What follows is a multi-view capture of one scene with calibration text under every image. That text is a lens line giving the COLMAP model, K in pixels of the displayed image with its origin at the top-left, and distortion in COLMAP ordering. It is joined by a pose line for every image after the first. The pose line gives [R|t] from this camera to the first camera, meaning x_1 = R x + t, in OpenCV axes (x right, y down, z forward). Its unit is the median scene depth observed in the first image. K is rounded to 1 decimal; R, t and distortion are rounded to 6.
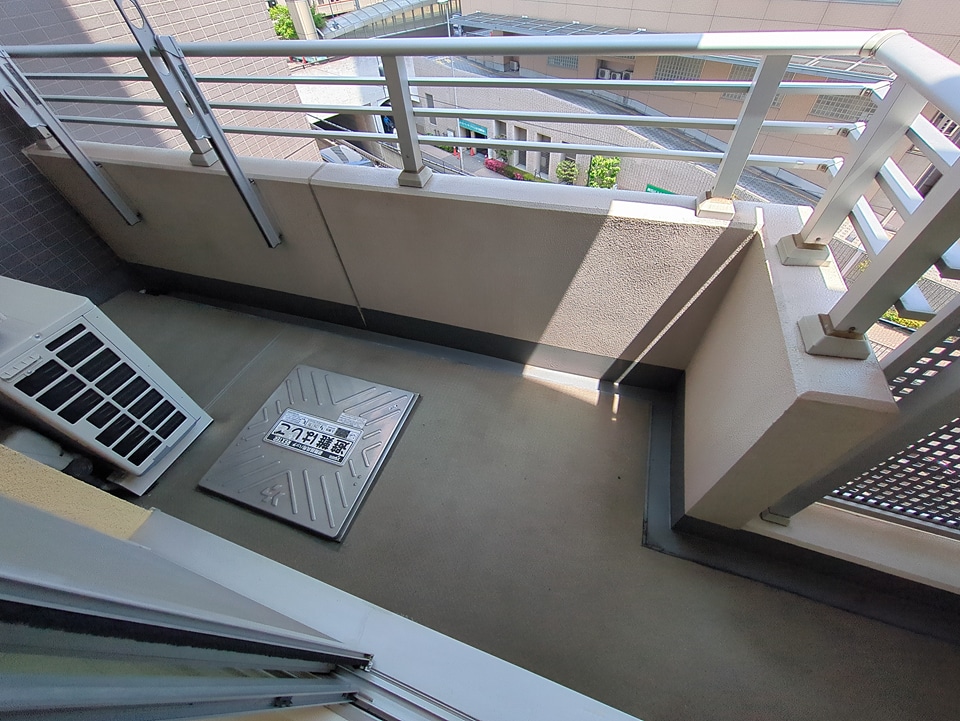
lens RADIAL K [[378.0, 0, 481.3], [0, 378.0, 356.8], [0, 0, 1]] dist [0.001242, -0.000047]
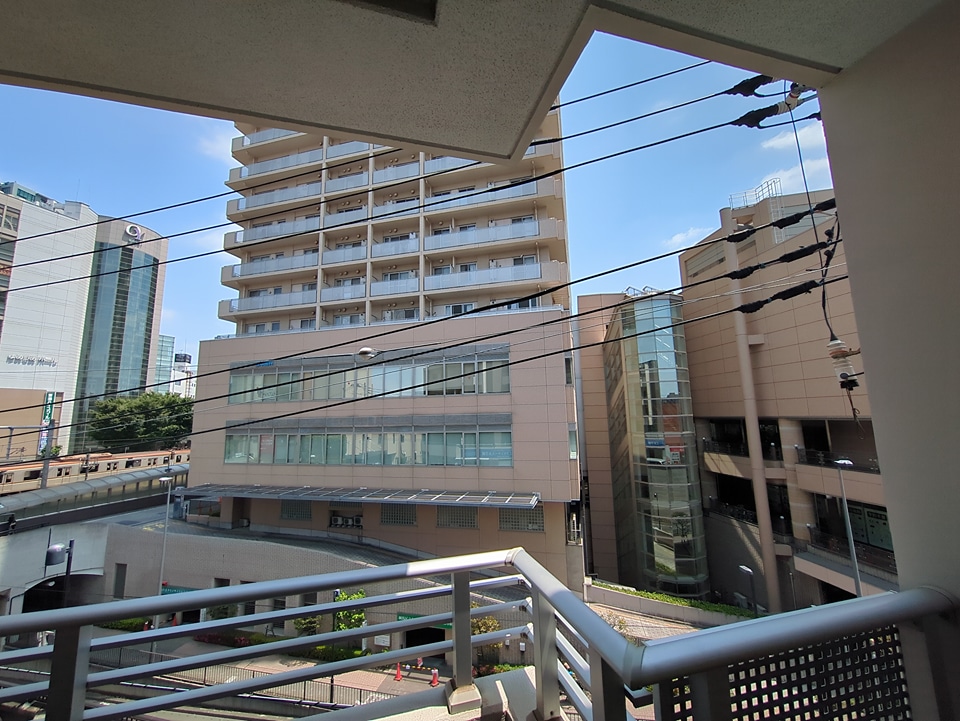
lens RADIAL K [[378.0, 0, 481.3], [0, 378.0, 356.8], [0, 0, 1]] dist [0.001242, -0.000047]
pose [[0.824893, 0.126751, 0.550896, -0.024760], [0.405792, 0.545698, -0.733176, -0.111659], [-0.393553, 0.828341, 0.398707, -0.177950]]
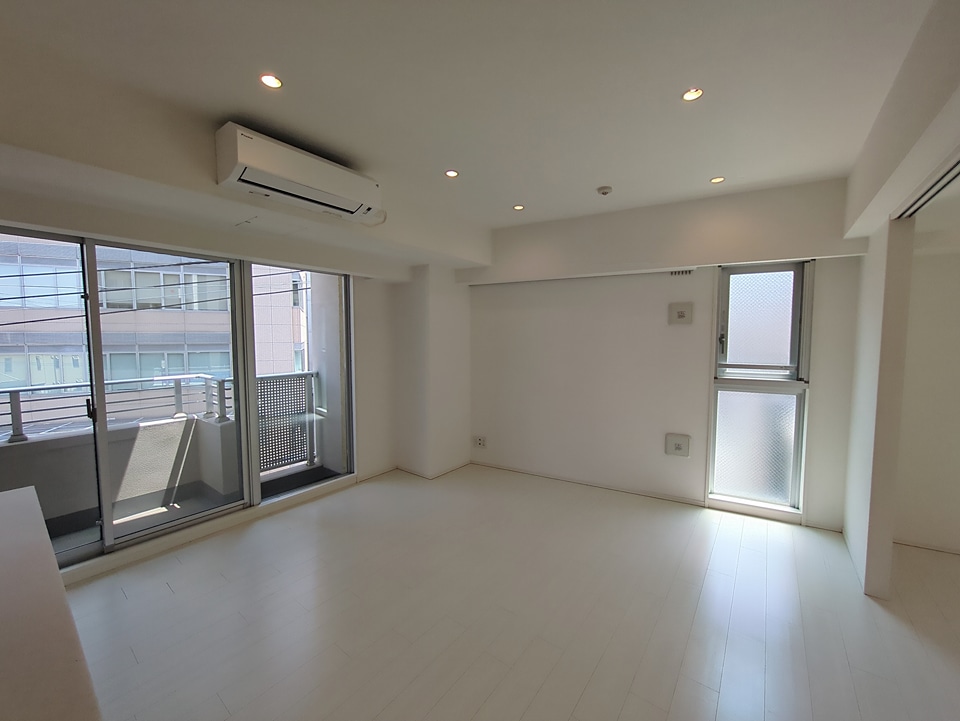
lens RADIAL K [[378.0, 0, 481.3], [0, 378.0, 356.8], [0, 0, 1]] dist [0.001242, -0.000047]
pose [[0.312587, 0.004699, 0.949878, -1.322381], [0.701800, 0.672748, -0.234278, 1.464603], [-0.640130, 0.739856, 0.206994, -1.366881]]
